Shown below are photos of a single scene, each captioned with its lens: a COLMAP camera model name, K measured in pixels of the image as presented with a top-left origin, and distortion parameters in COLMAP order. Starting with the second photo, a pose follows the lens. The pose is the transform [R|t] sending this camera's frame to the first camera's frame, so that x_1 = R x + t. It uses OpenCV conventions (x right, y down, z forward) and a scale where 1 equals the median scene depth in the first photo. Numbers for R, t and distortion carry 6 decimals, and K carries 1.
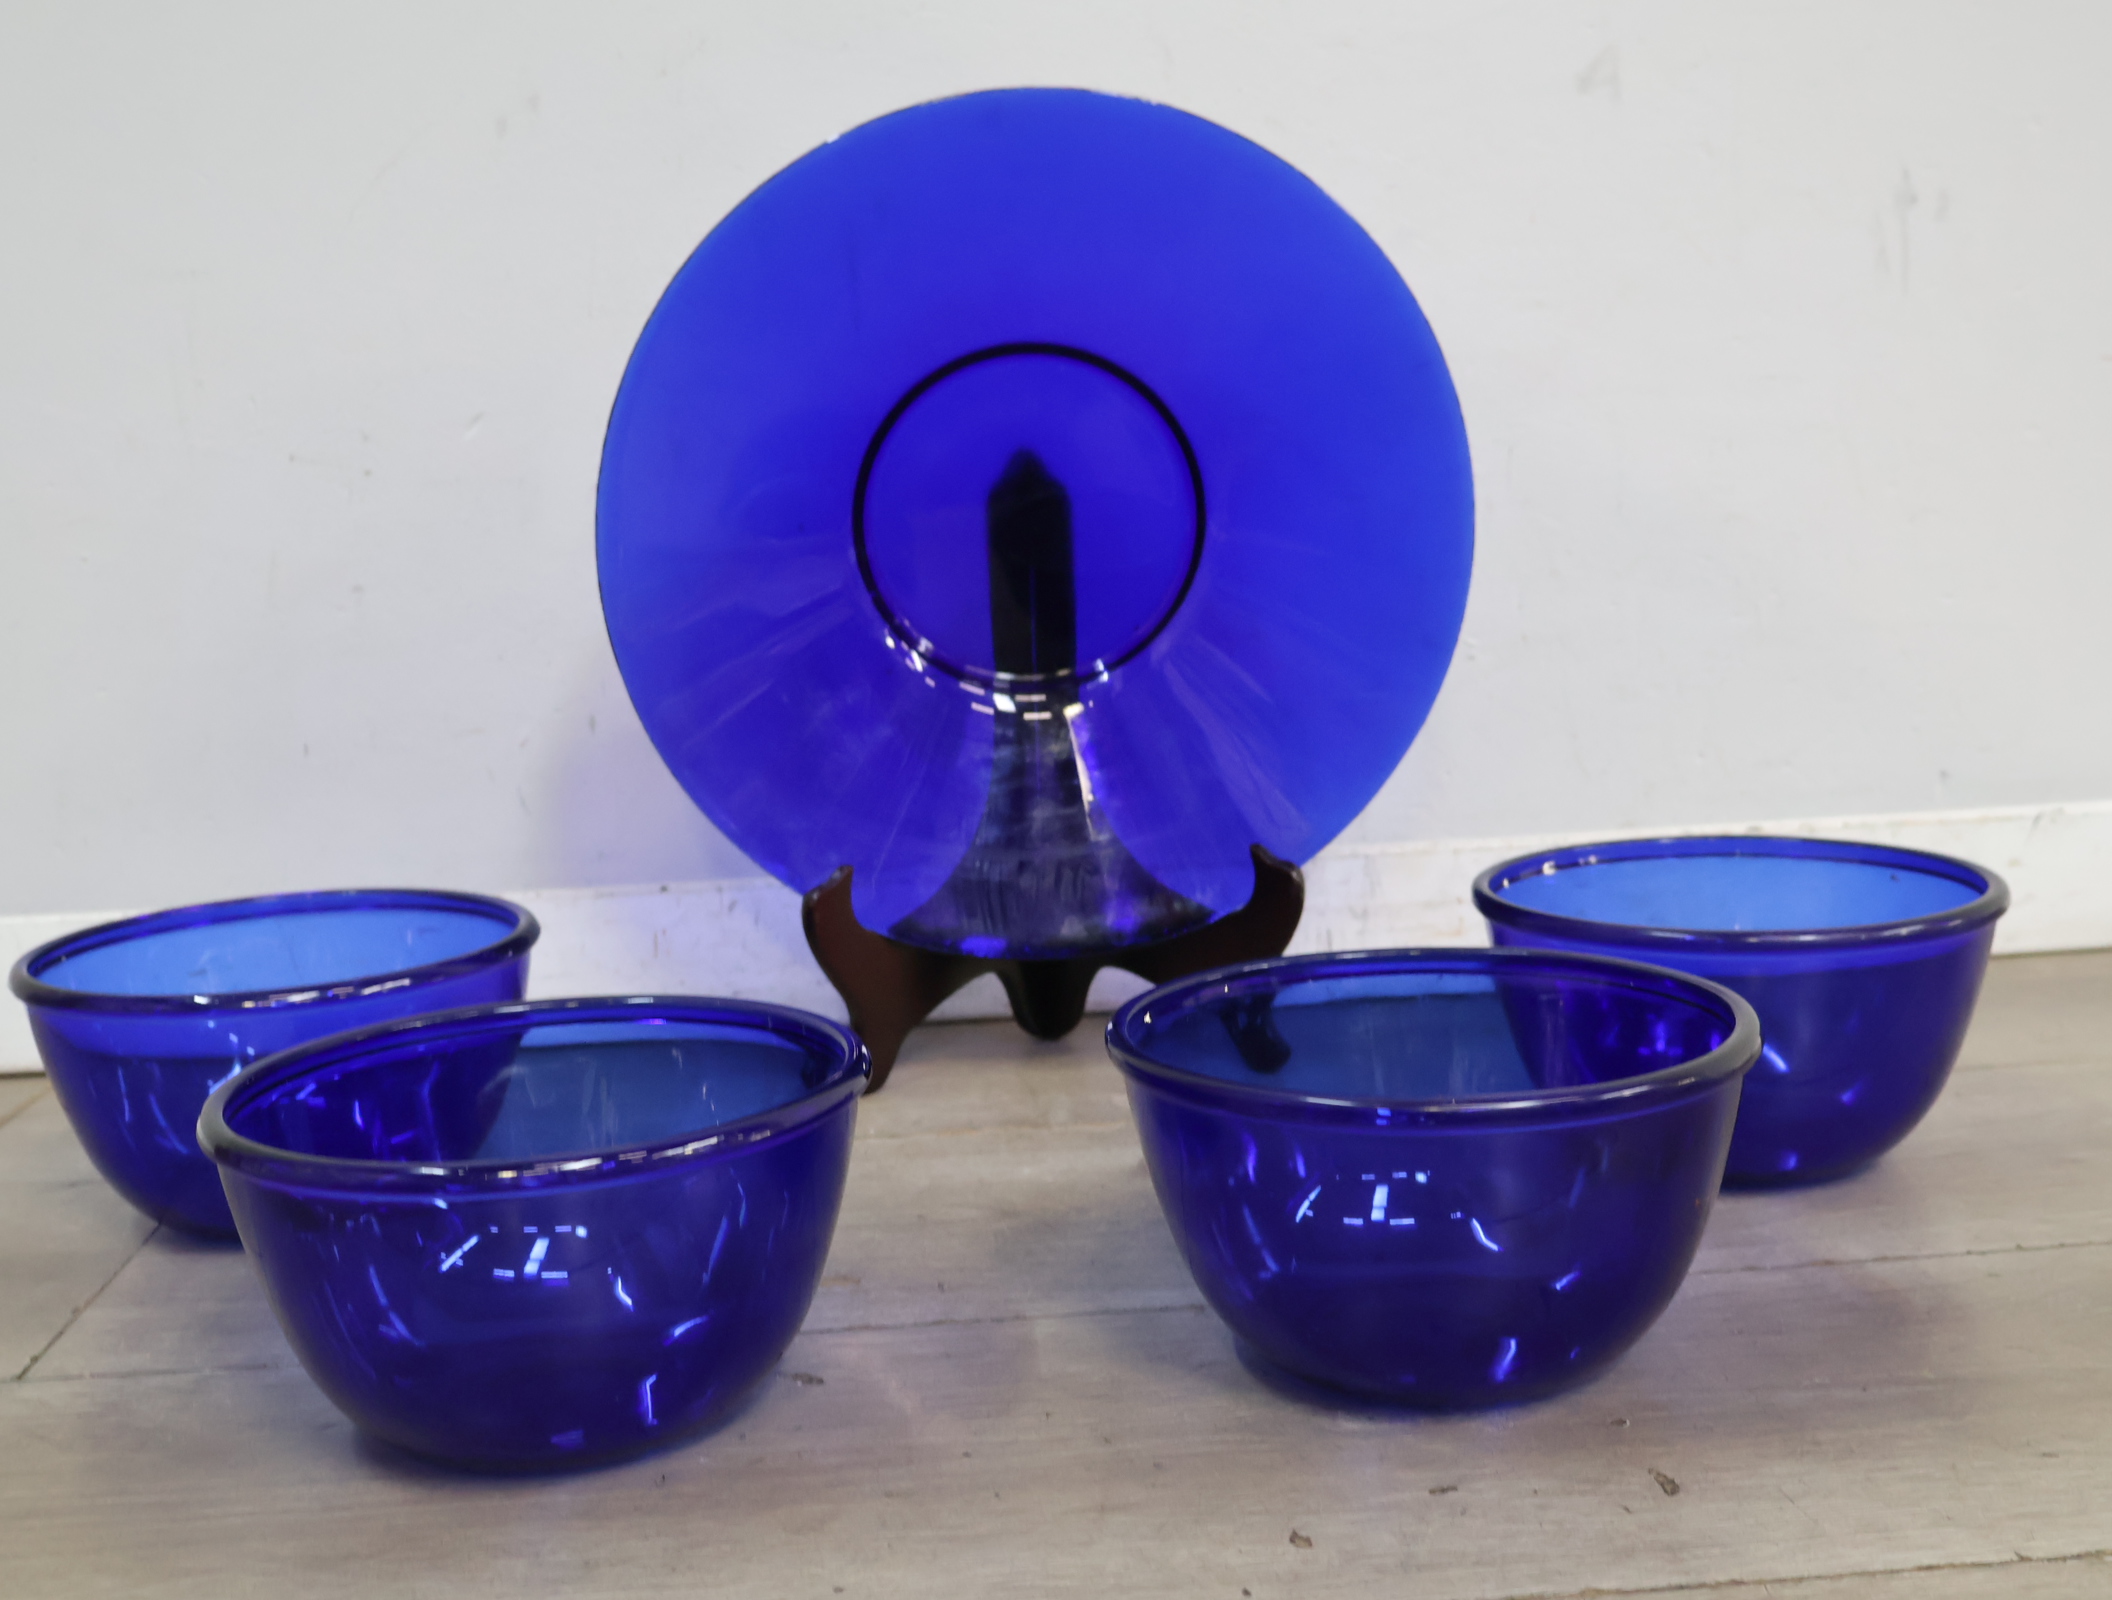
lens RADIAL K [[2403.8, 0, 1053.2], [0, 2403.8, 805.2], [0, 0, 1]] dist [0.007169, 0.000000]
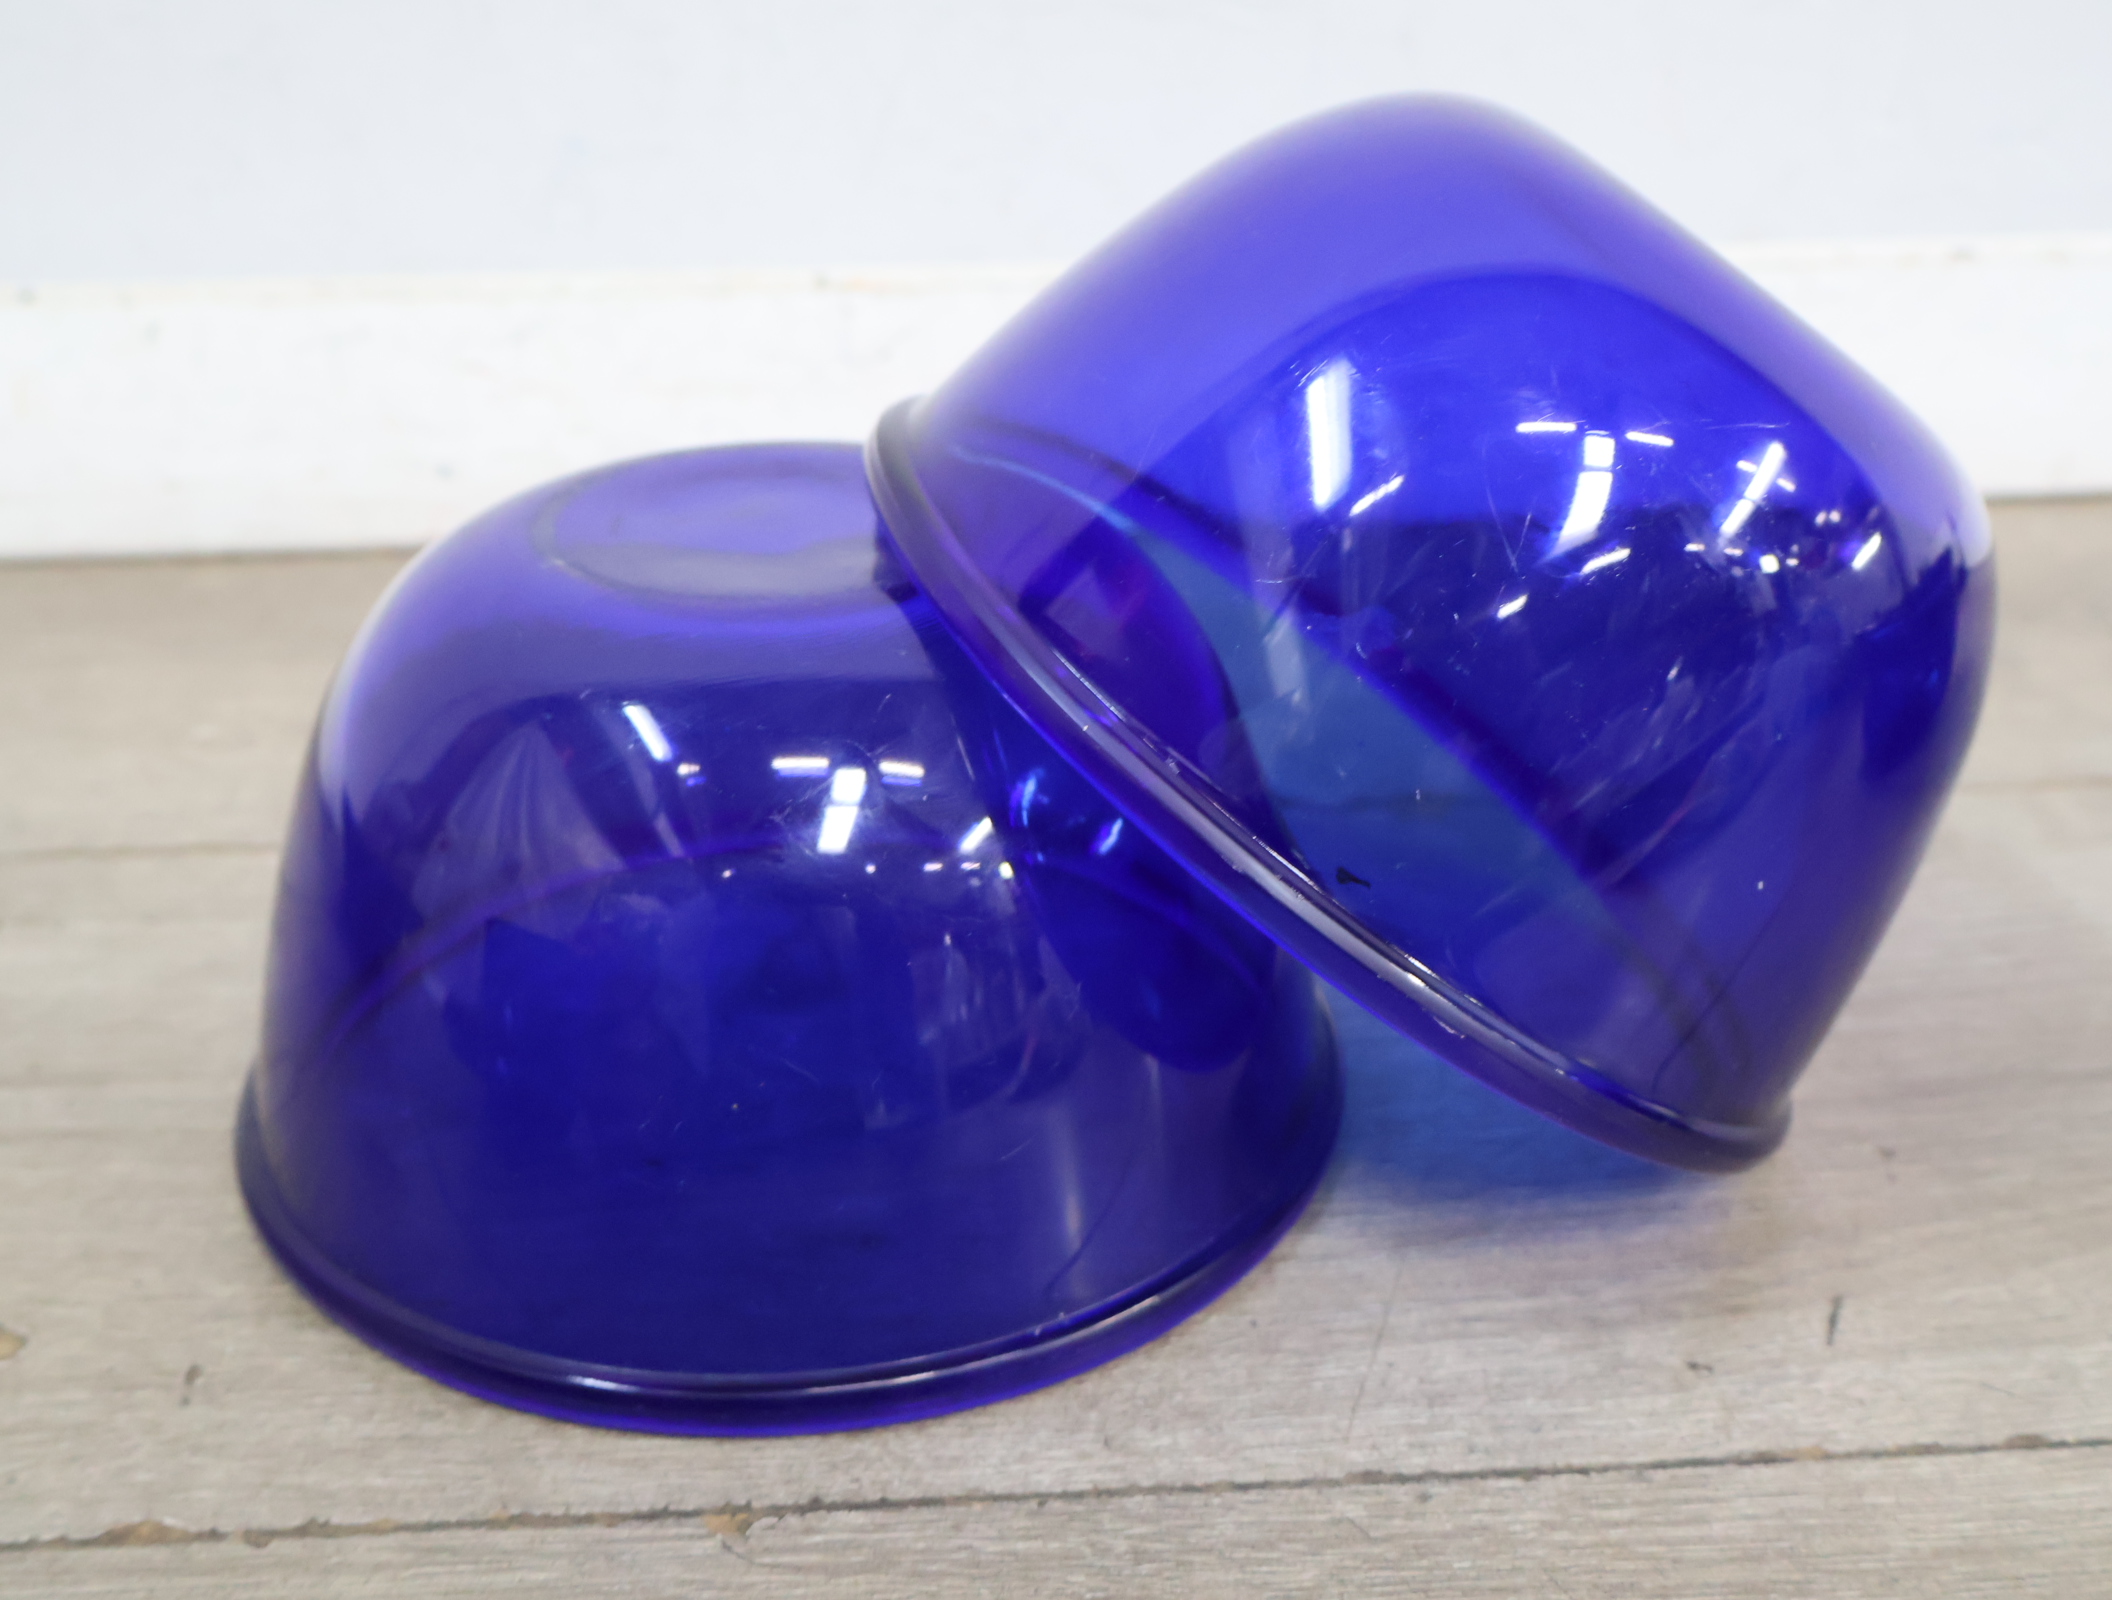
lens RADIAL K [[2403.8, 0, 1043.0], [0, 2403.8, 819.2], [0, 0, 1]] dist [0.007169, 0.000000]
pose [[0.999317, 0.034352, 0.013597, 0.110856], [-0.036845, 0.953721, 0.298428, -0.039922], [-0.002716, -0.298726, 0.954335, 0.669846]]
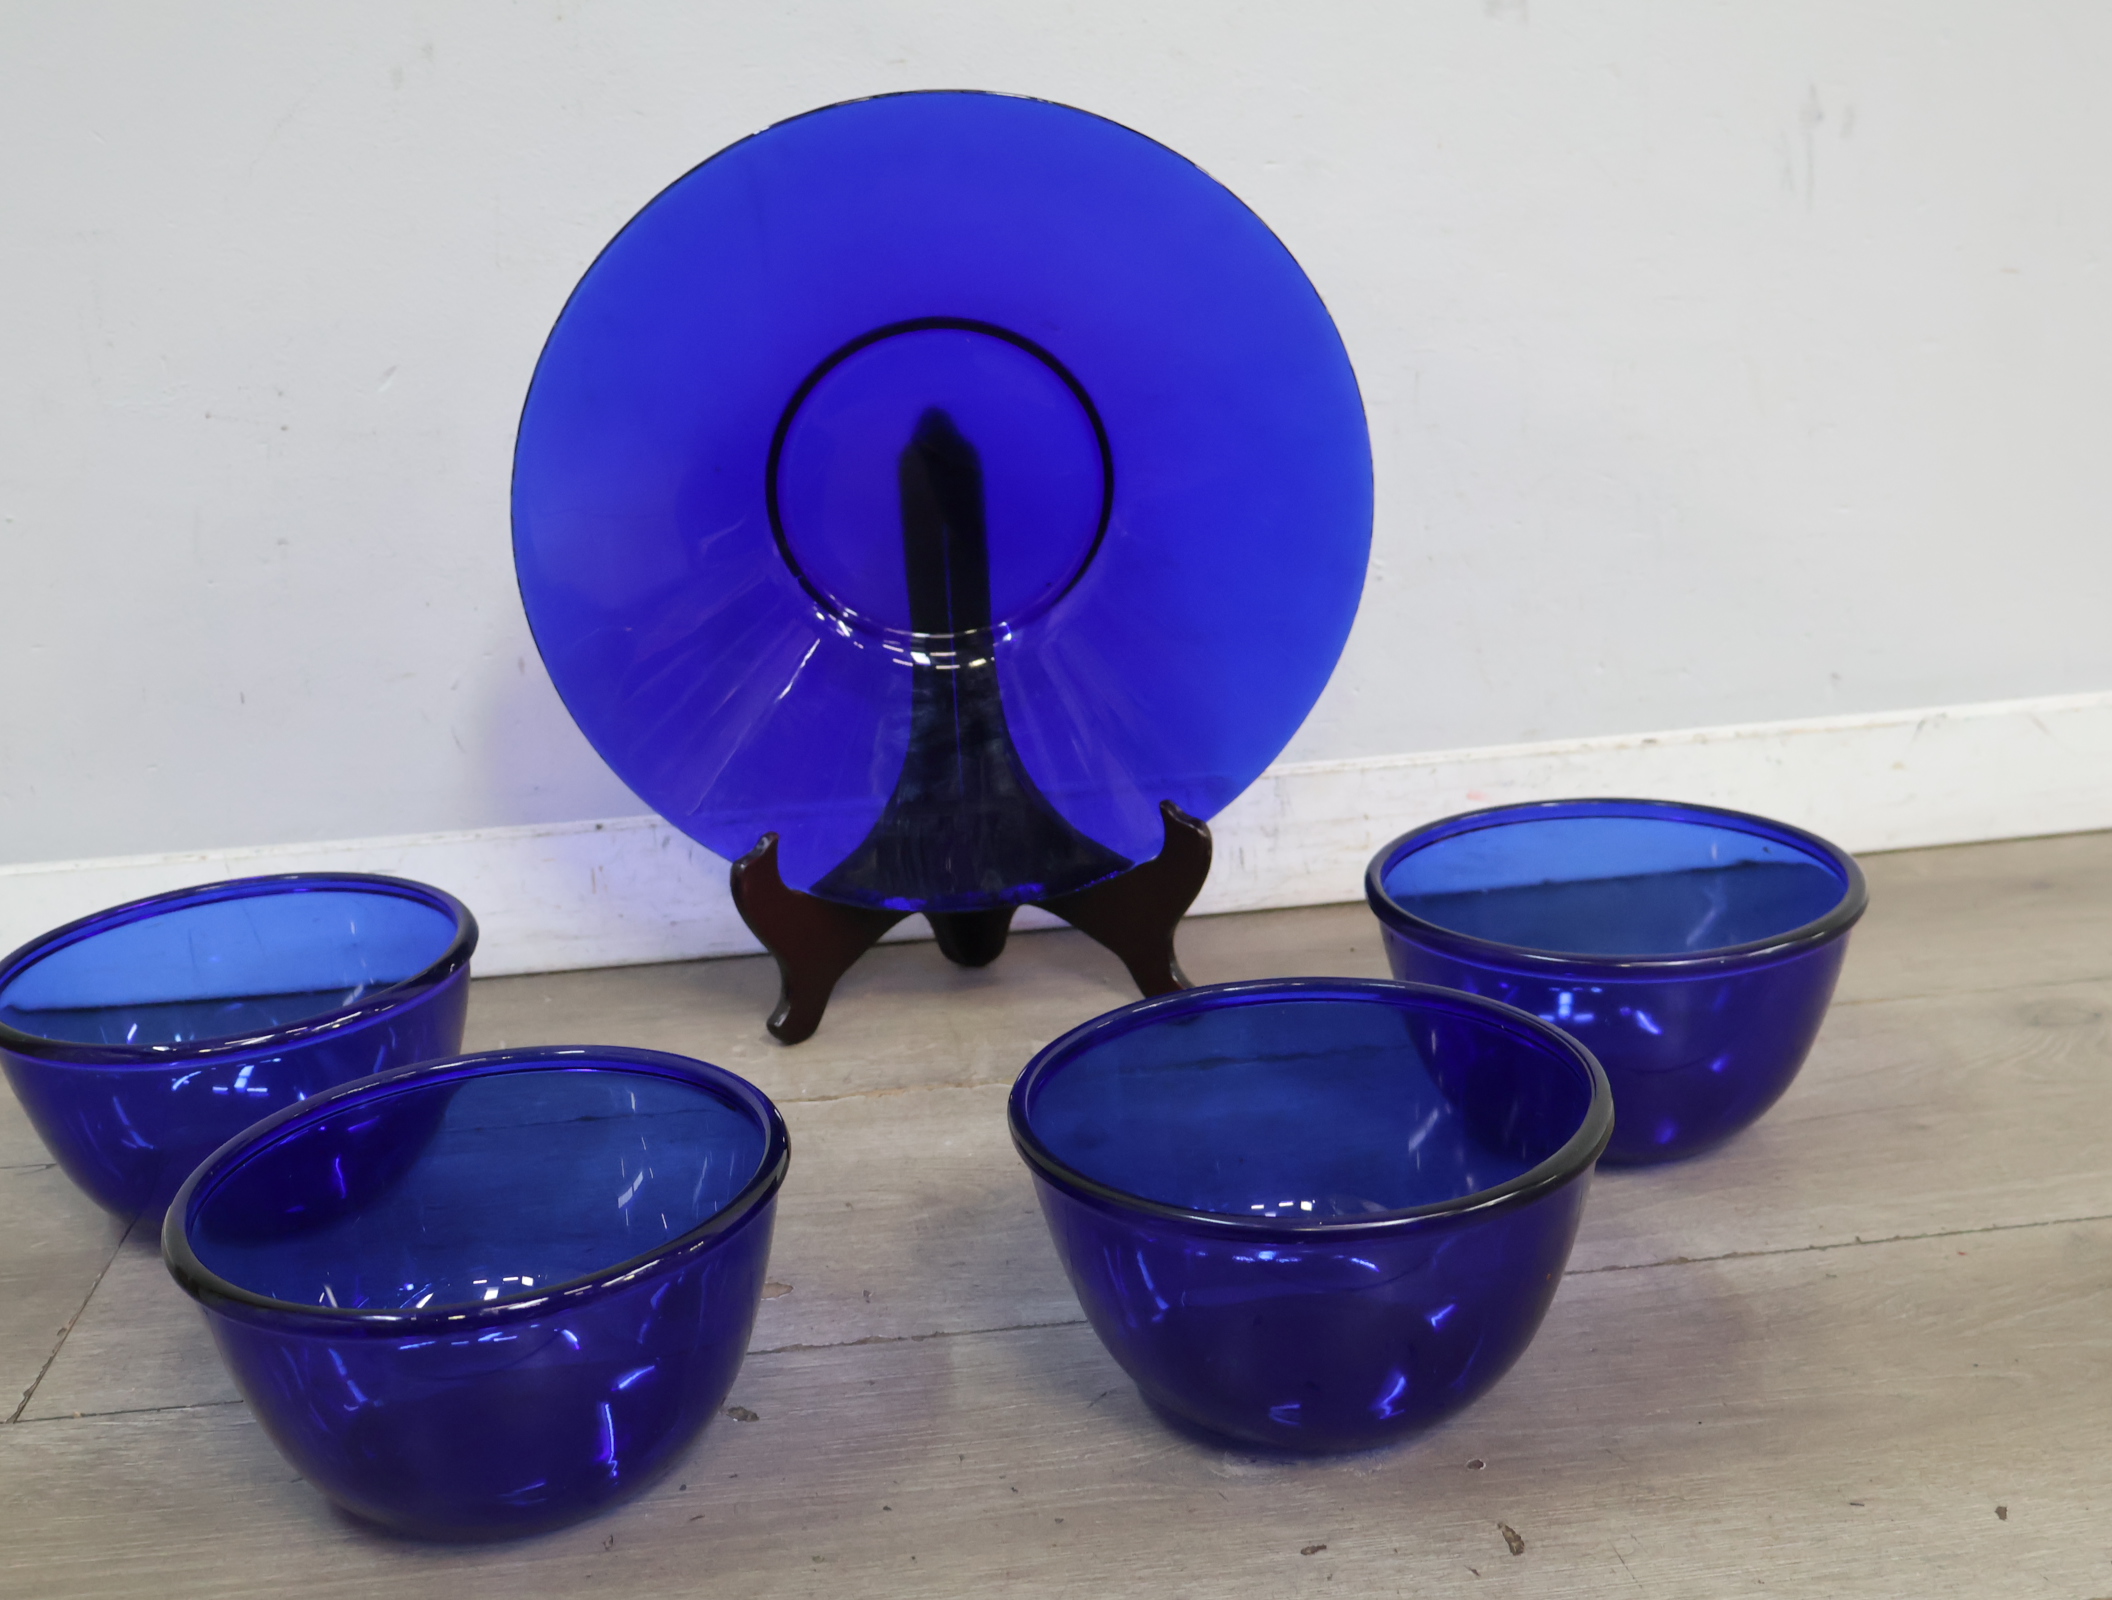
lens RADIAL K [[2403.8, 0, 1056.5], [0, 2403.8, 807.4], [0, 0, 1]] dist [0.007169, 0.000000]
pose [[0.999636, -0.021044, 0.016865, 0.027537], [0.018265, 0.988409, 0.150714, -0.195707], [-0.019841, -0.150351, 0.988434, -0.040276]]
